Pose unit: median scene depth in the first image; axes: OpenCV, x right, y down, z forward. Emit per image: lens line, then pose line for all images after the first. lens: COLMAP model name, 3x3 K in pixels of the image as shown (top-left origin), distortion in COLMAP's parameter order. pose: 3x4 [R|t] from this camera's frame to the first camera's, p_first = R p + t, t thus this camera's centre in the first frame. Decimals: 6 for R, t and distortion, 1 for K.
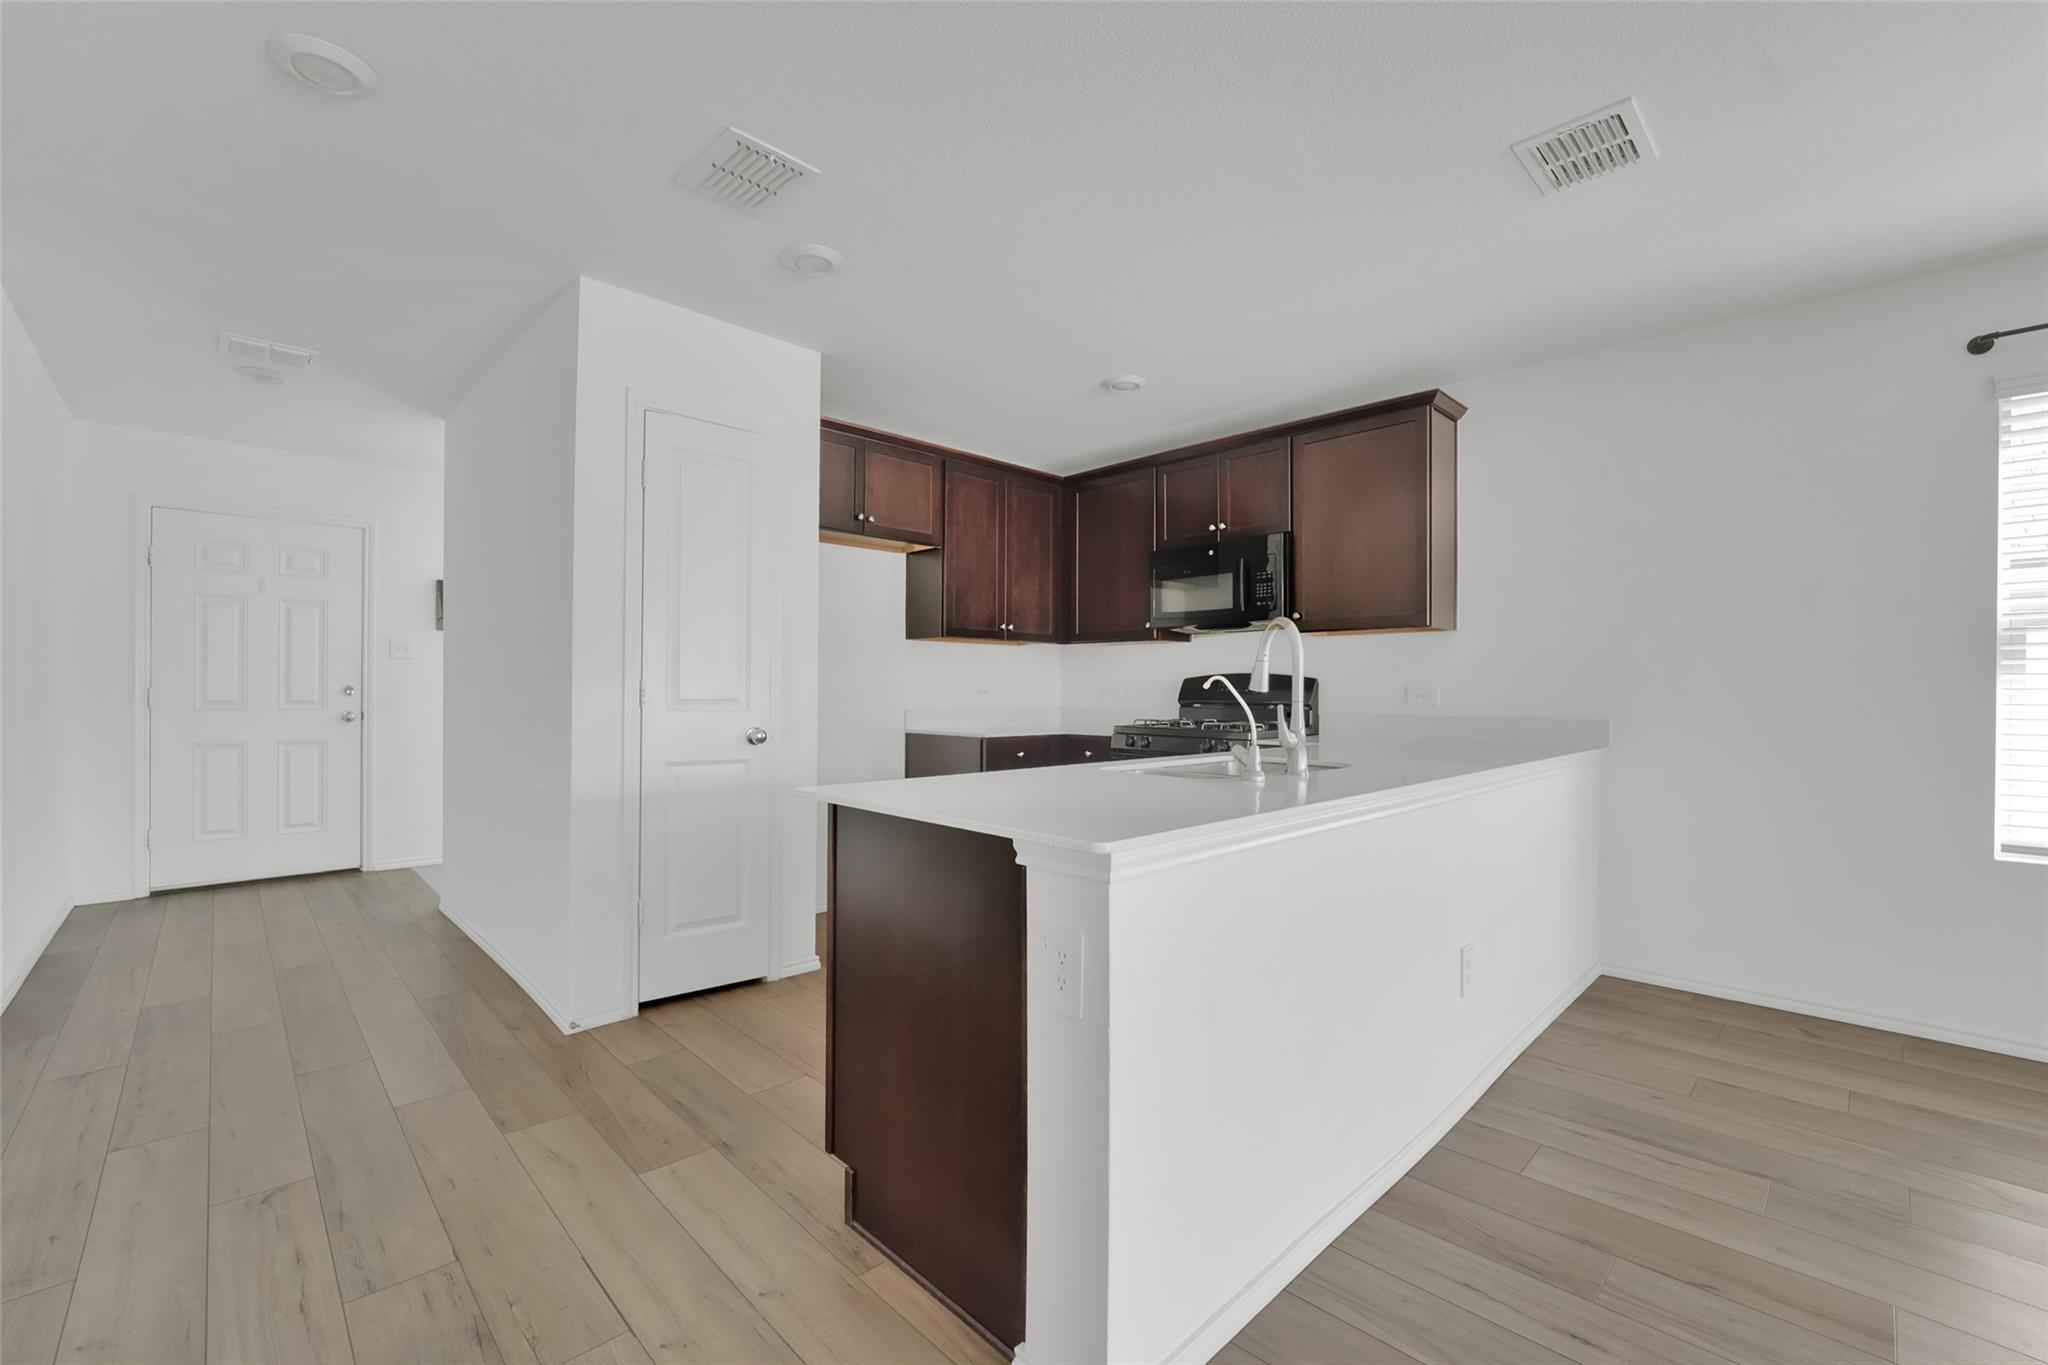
lens RADIAL K [[817.2, 0, 1011.6], [0, 817.2, 695.6], [0, 0, 1]] dist [-0.012934, -0.000063]
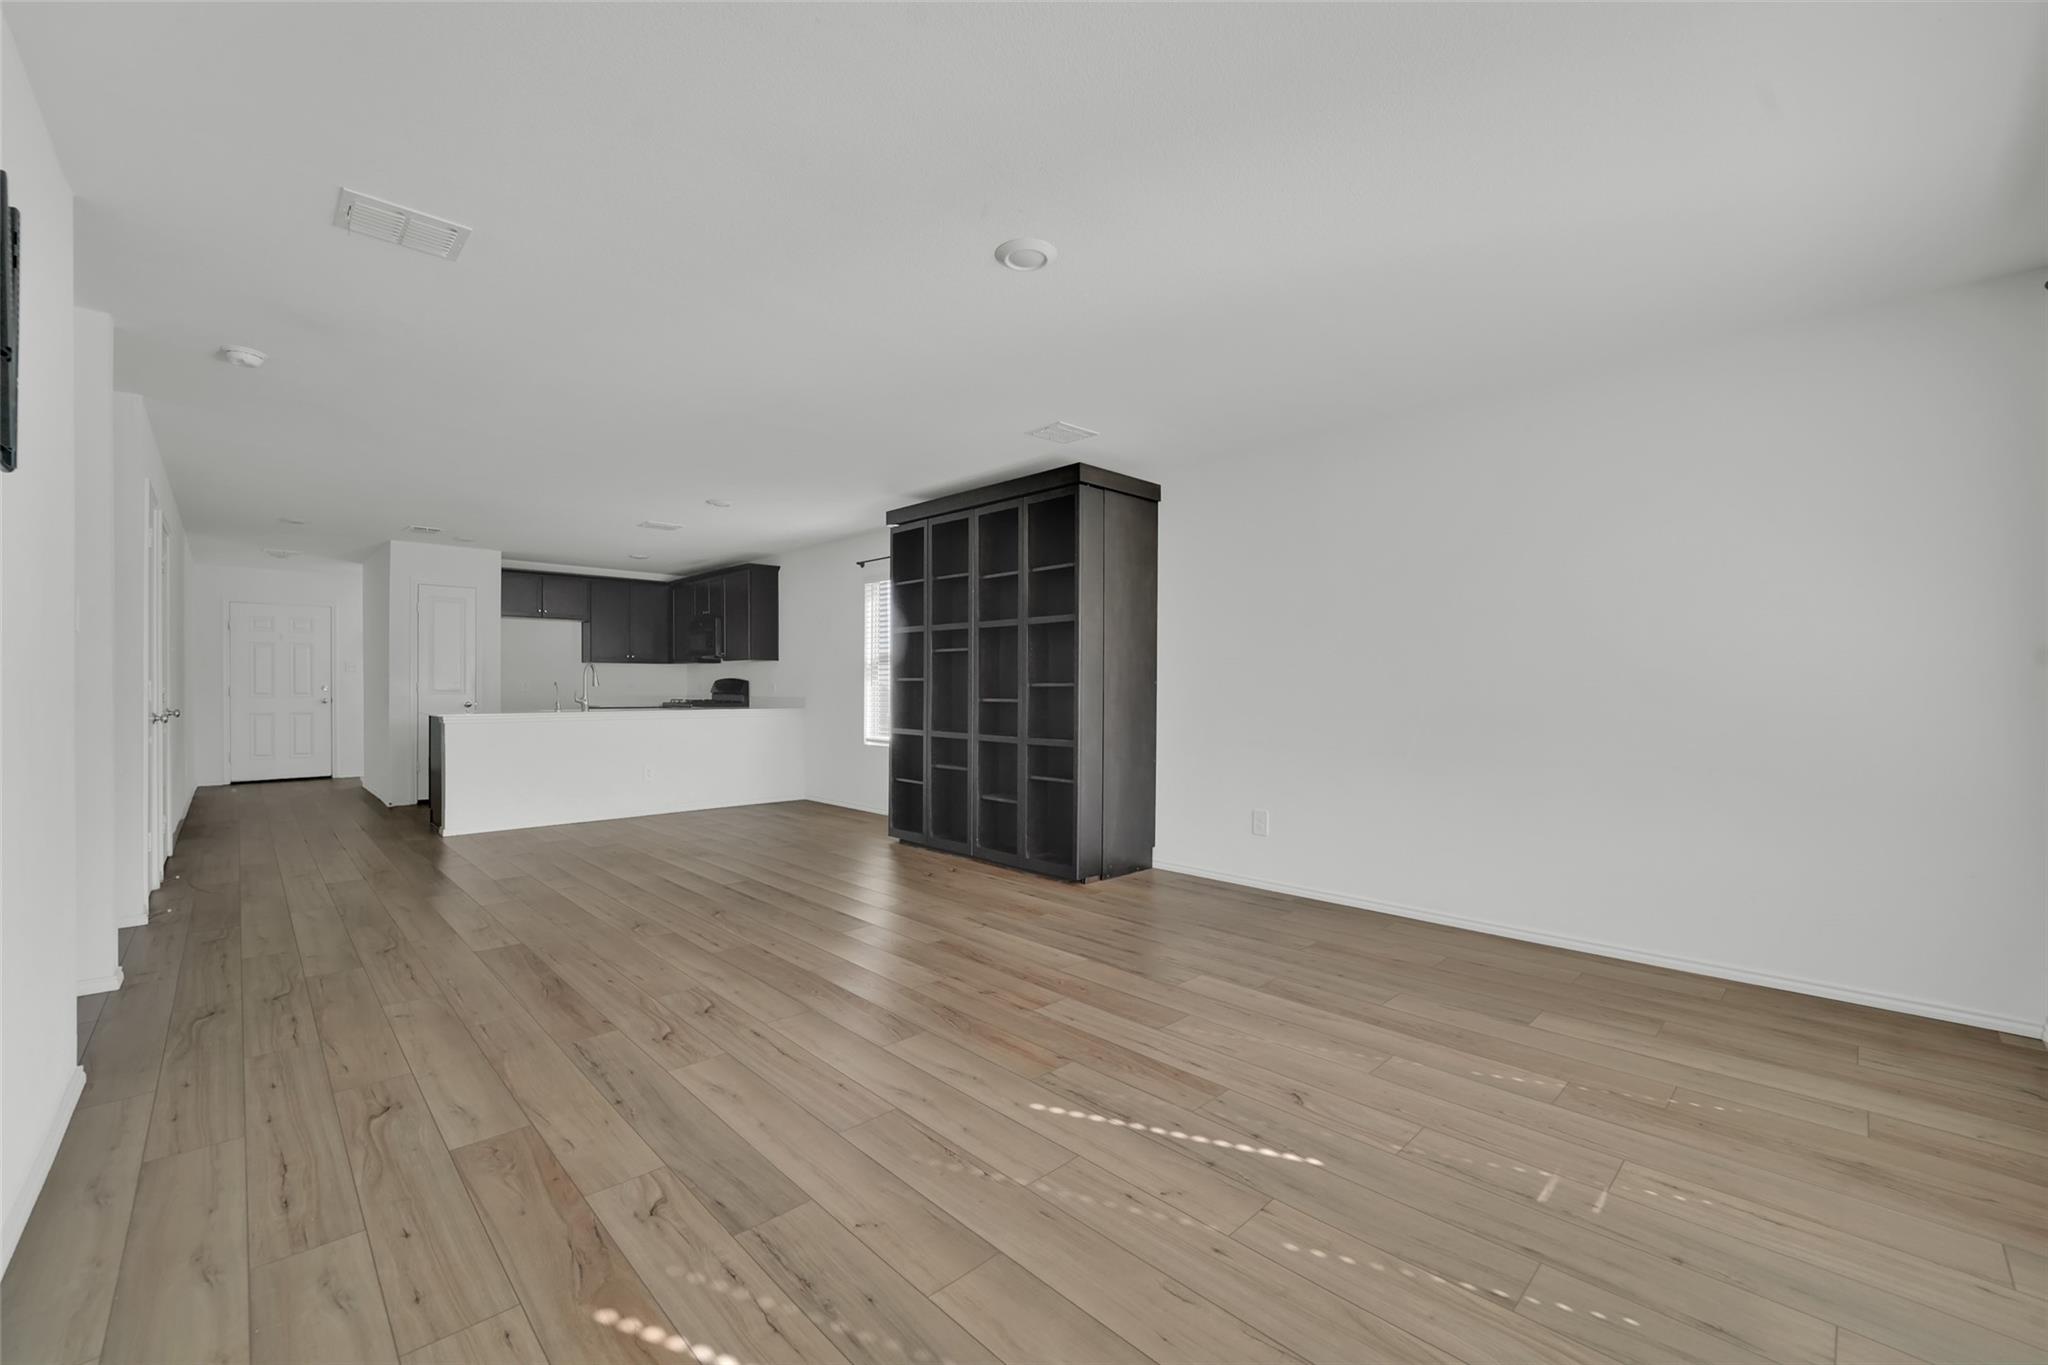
lens RADIAL K [[817.2, 0, 1011.6], [0, 817.2, 695.6], [0, 0, 1]] dist [-0.012934, -0.000063]
pose [[0.999871, -0.005641, -0.015038, 1.762155], [0.005831, 0.999904, 0.012577, -0.003427], [0.014966, -0.012663, 0.999808, -1.892801]]
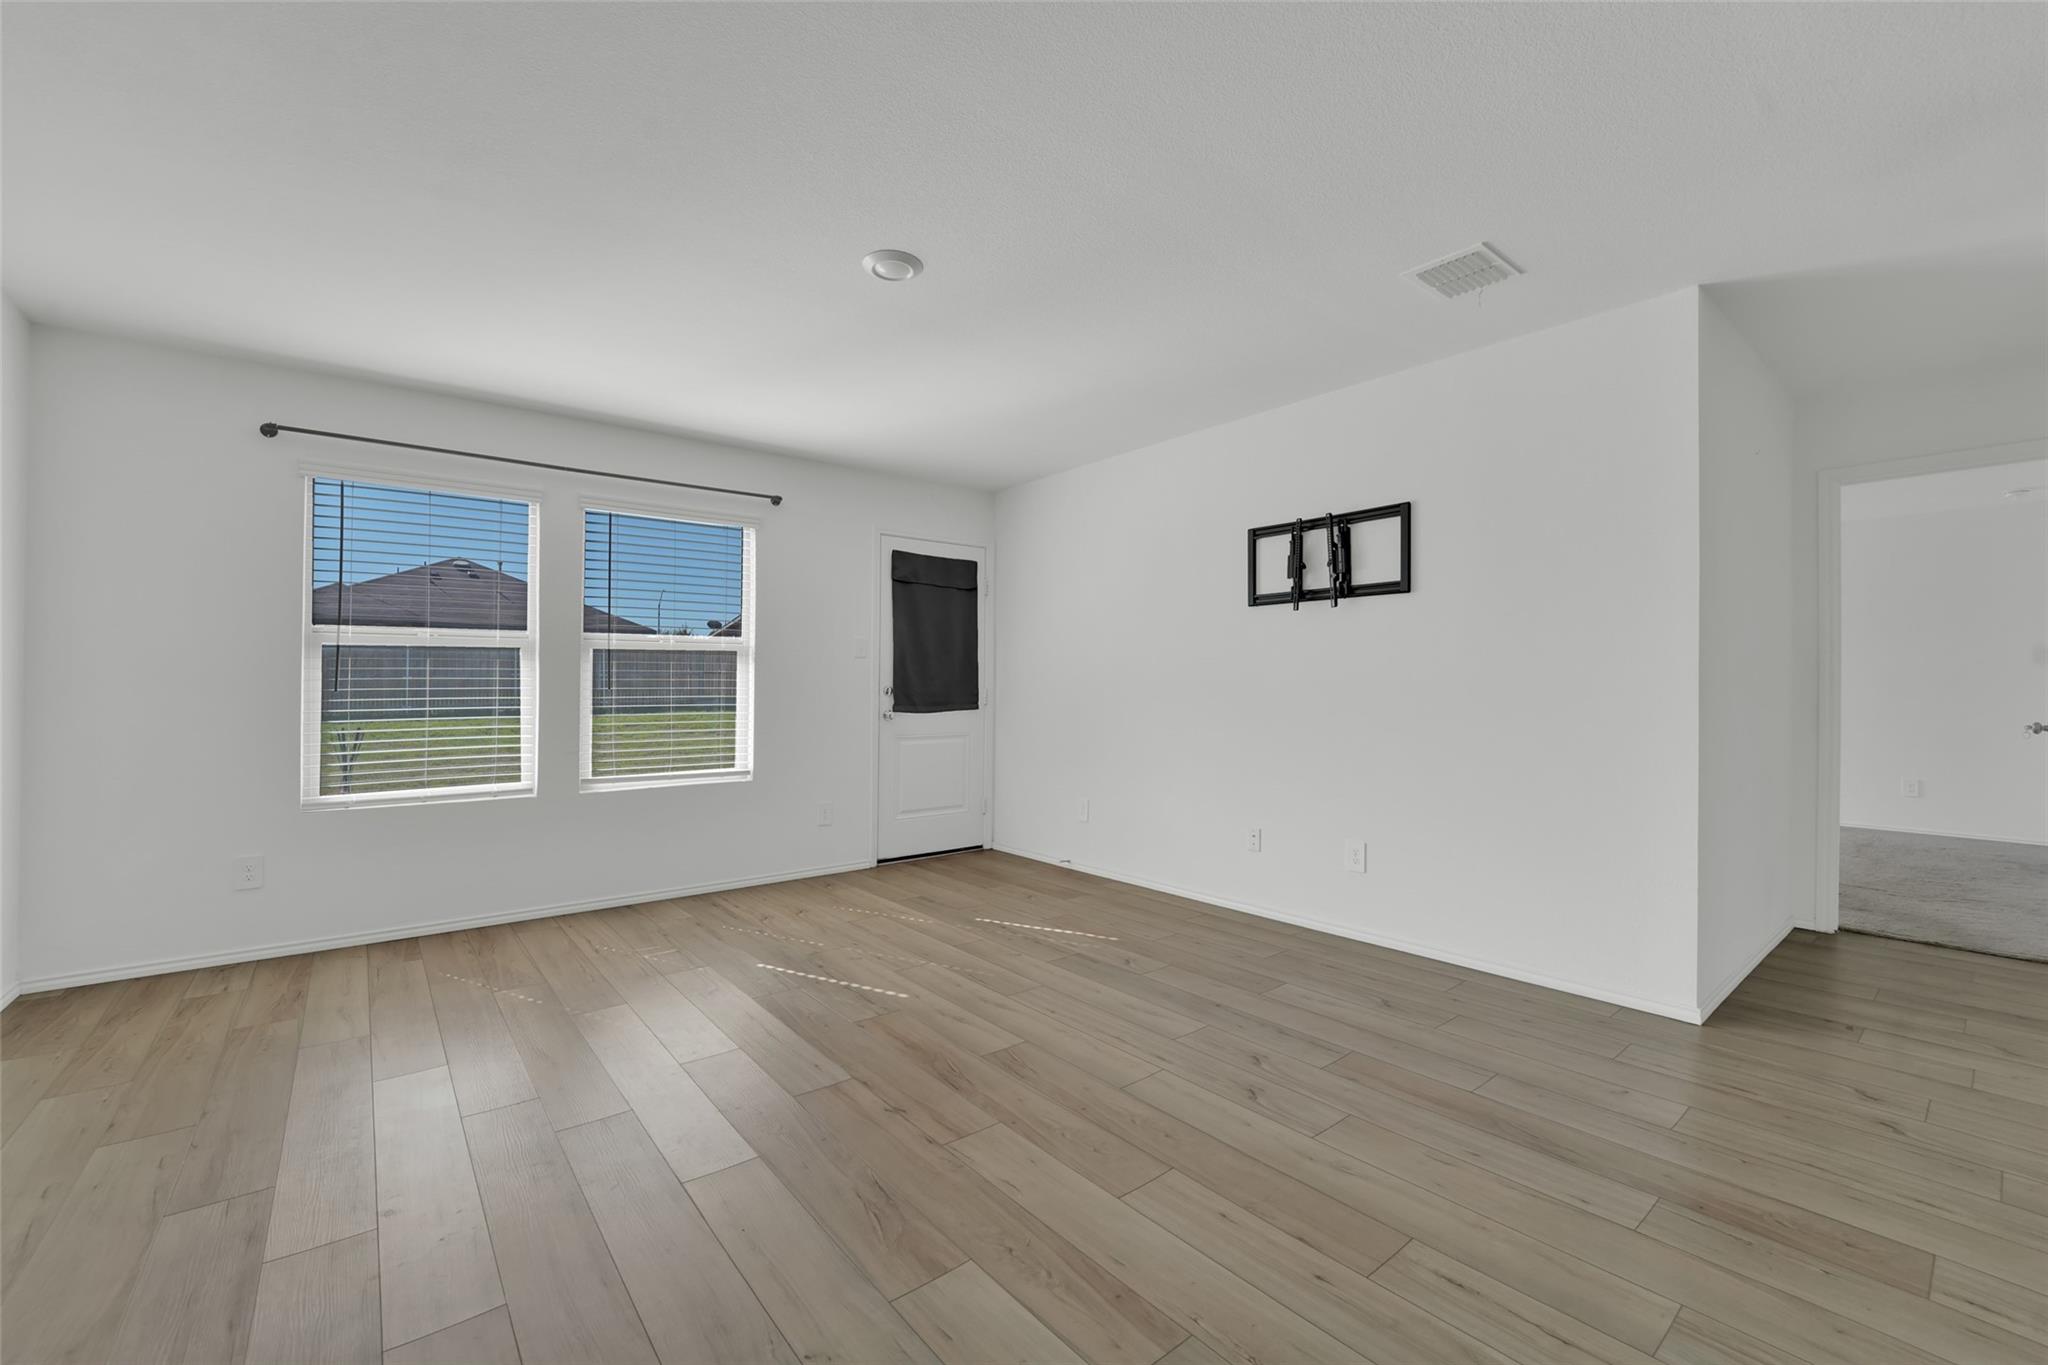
lens RADIAL K [[845.7, 0, 1010.2], [0, 845.7, 683.6], [0, 0, 1]] dist [-0.001798, -0.000173]
pose [[-0.994585, -0.005071, 0.103799, 1.500632], [-0.005504, 0.999977, -0.003885, -0.004105], [-0.103777, -0.004436, -0.994591, 0.129039]]
